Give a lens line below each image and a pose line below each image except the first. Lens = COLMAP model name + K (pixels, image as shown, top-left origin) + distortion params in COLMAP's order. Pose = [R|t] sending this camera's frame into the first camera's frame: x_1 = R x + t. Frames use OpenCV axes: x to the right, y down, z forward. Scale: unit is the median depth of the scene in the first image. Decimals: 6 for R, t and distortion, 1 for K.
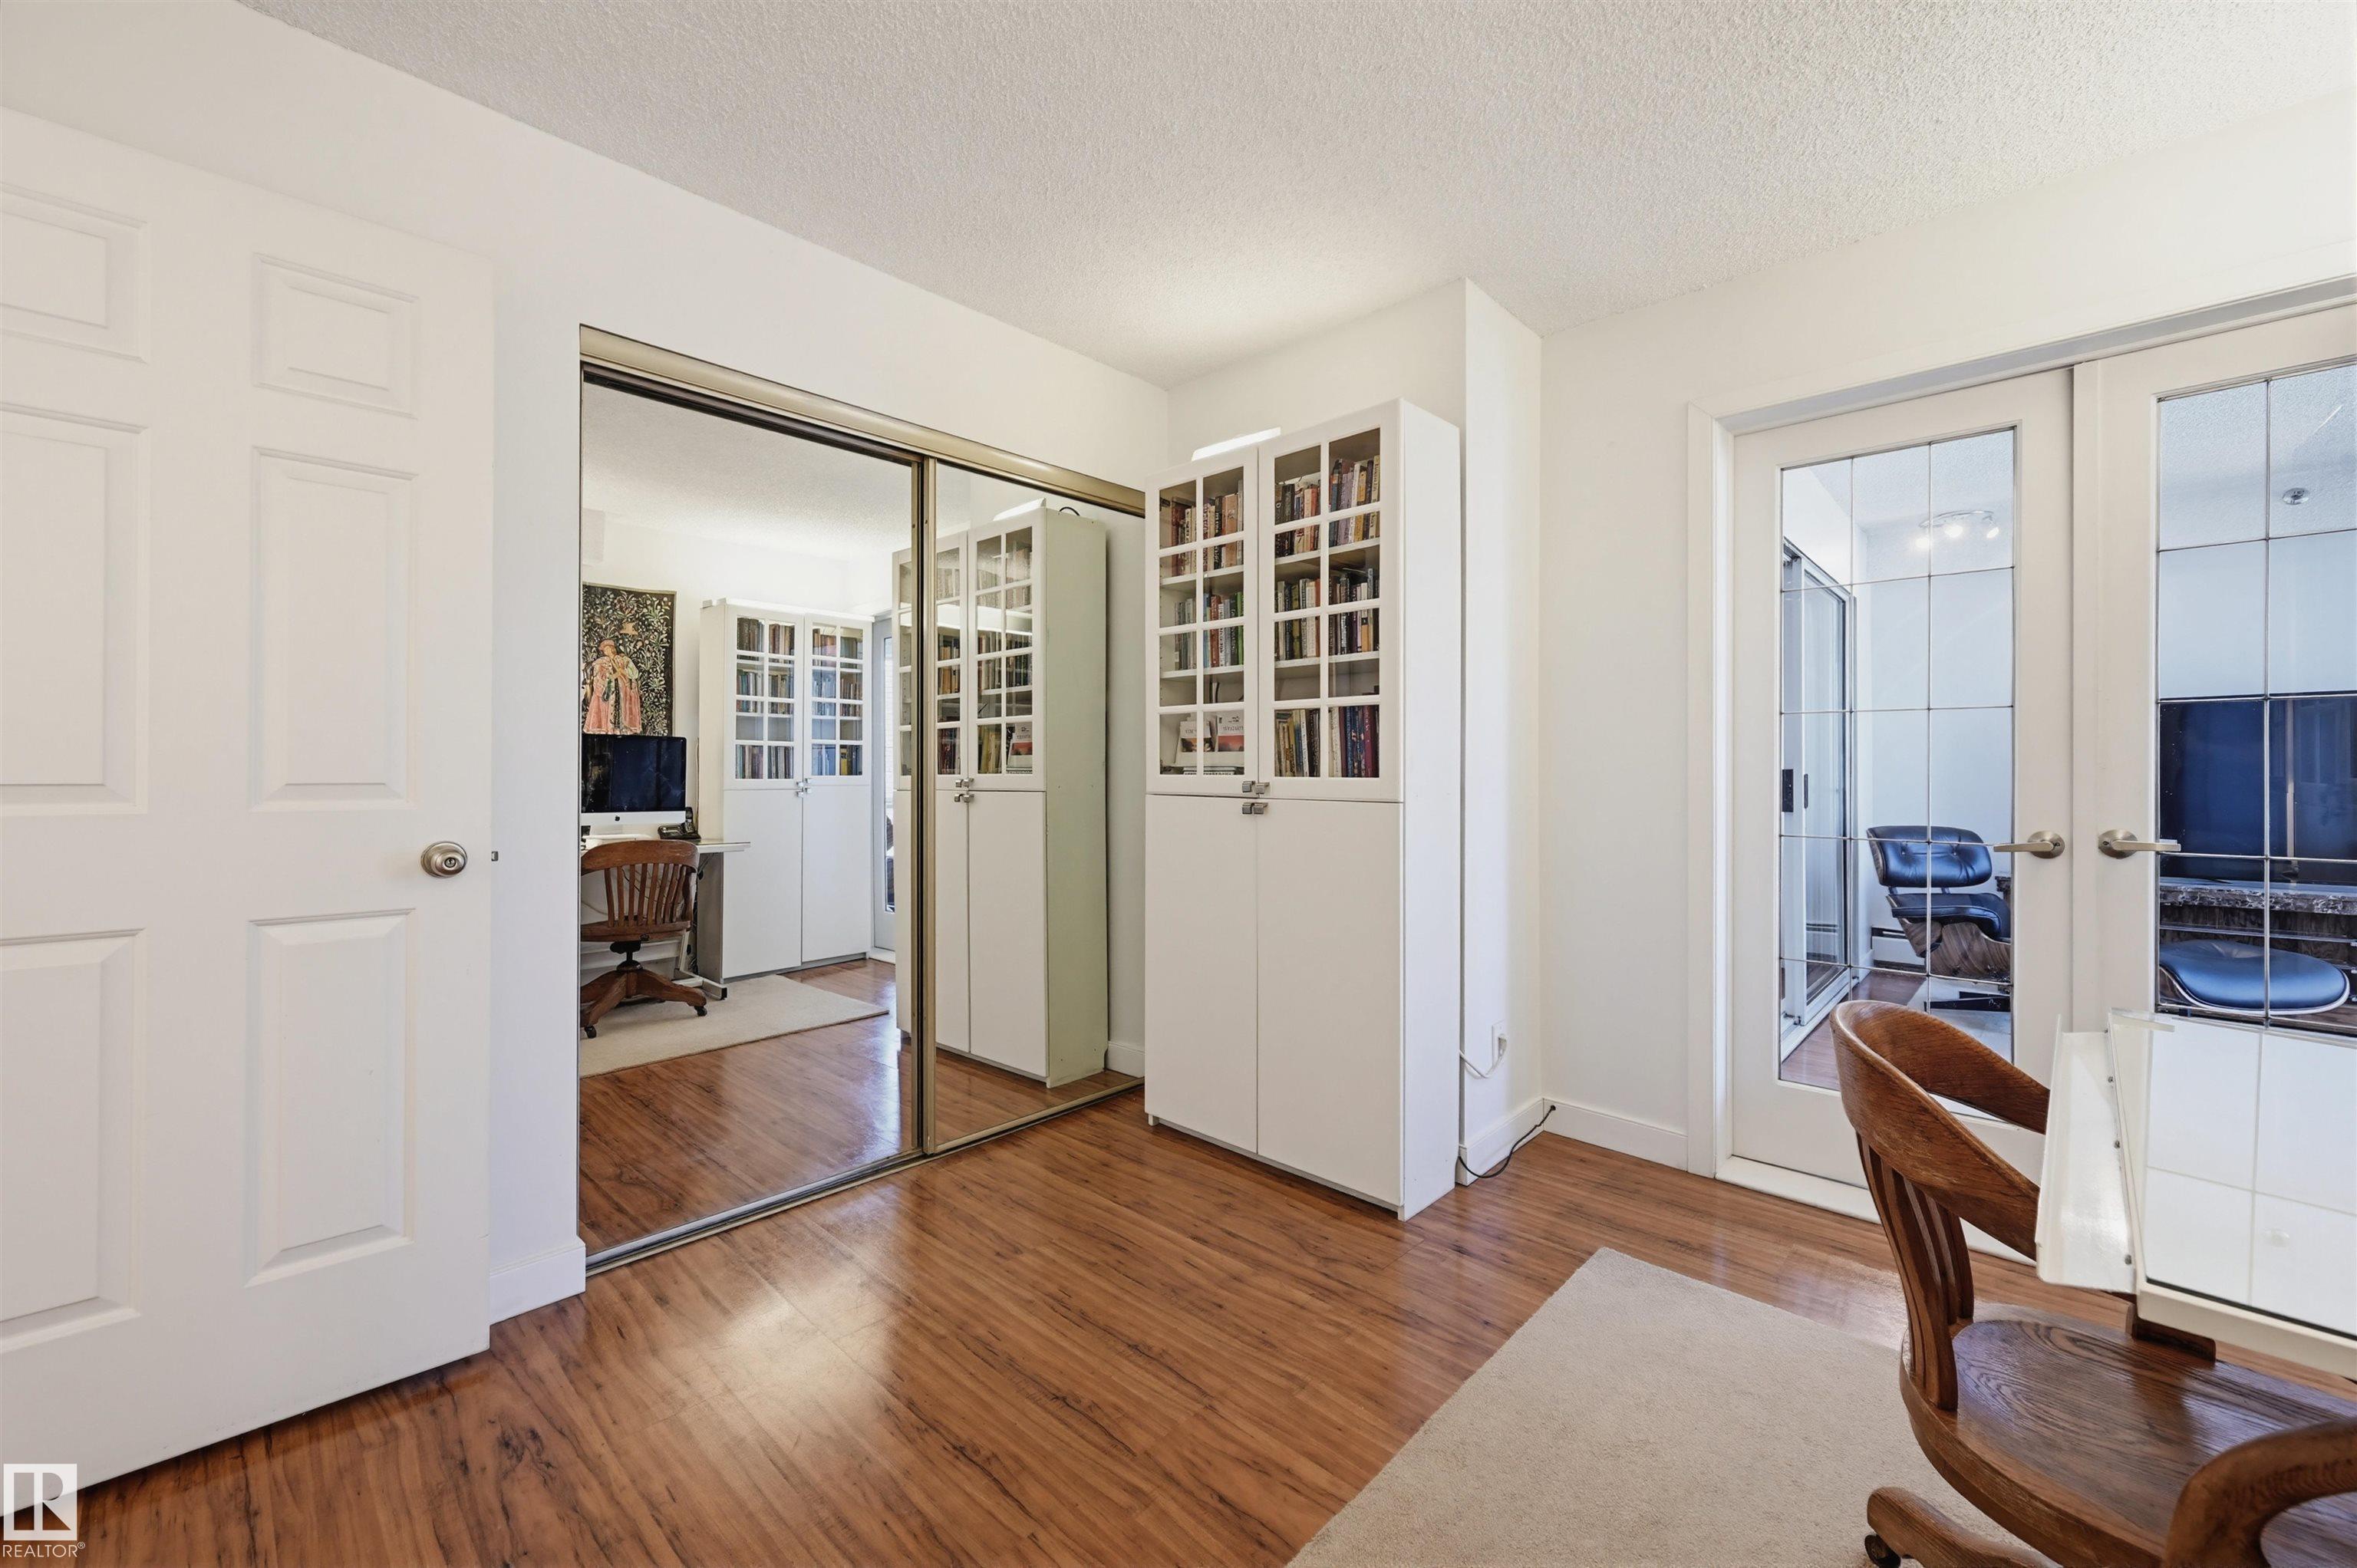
lens RADIAL K [[931.8, 0, 1180.3], [0, 931.8, 770.7], [0, 0, 1]] dist [0.000400, 0.000007]
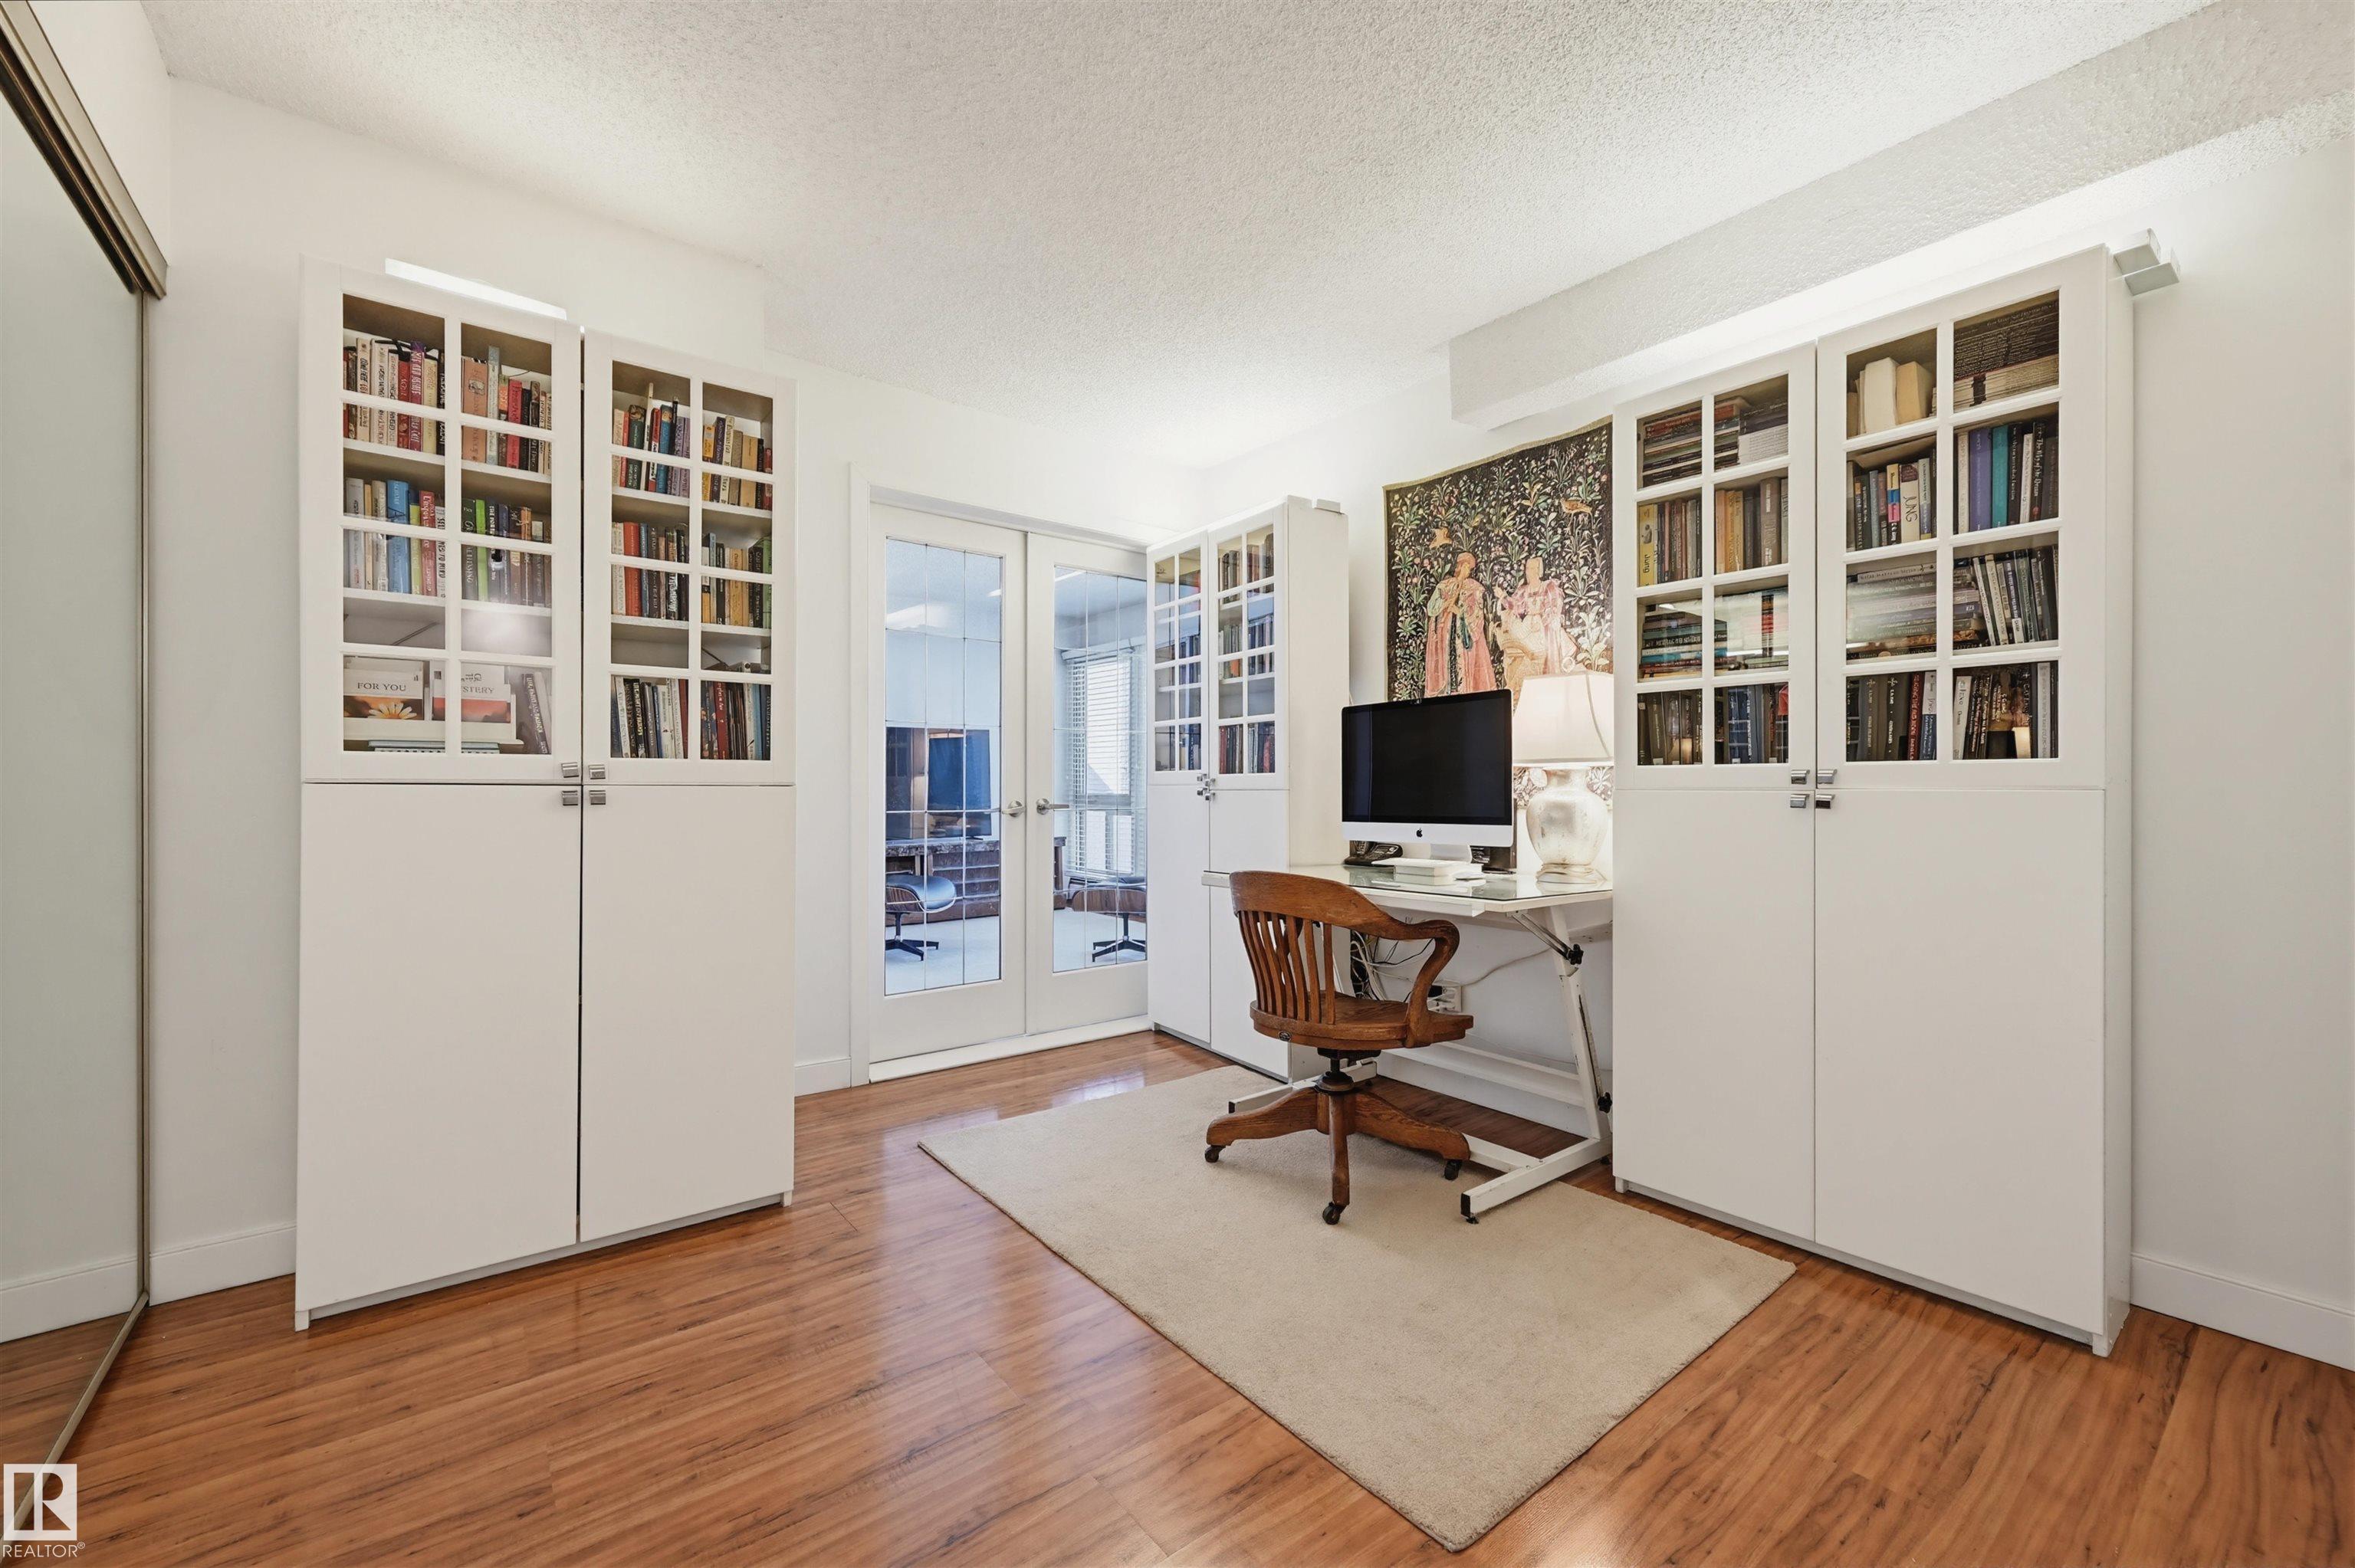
lens RADIAL K [[935.2, 0, 1177.5], [0, 935.2, 784.0], [0, 0, 1]] dist [-0.000556, -0.000133]
pose [[0.141859, -0.002220, 0.989884, -0.651398], [-0.008163, 0.999961, 0.003412, 0.022430], [-0.989853, -0.008564, 0.141835, 0.420351]]
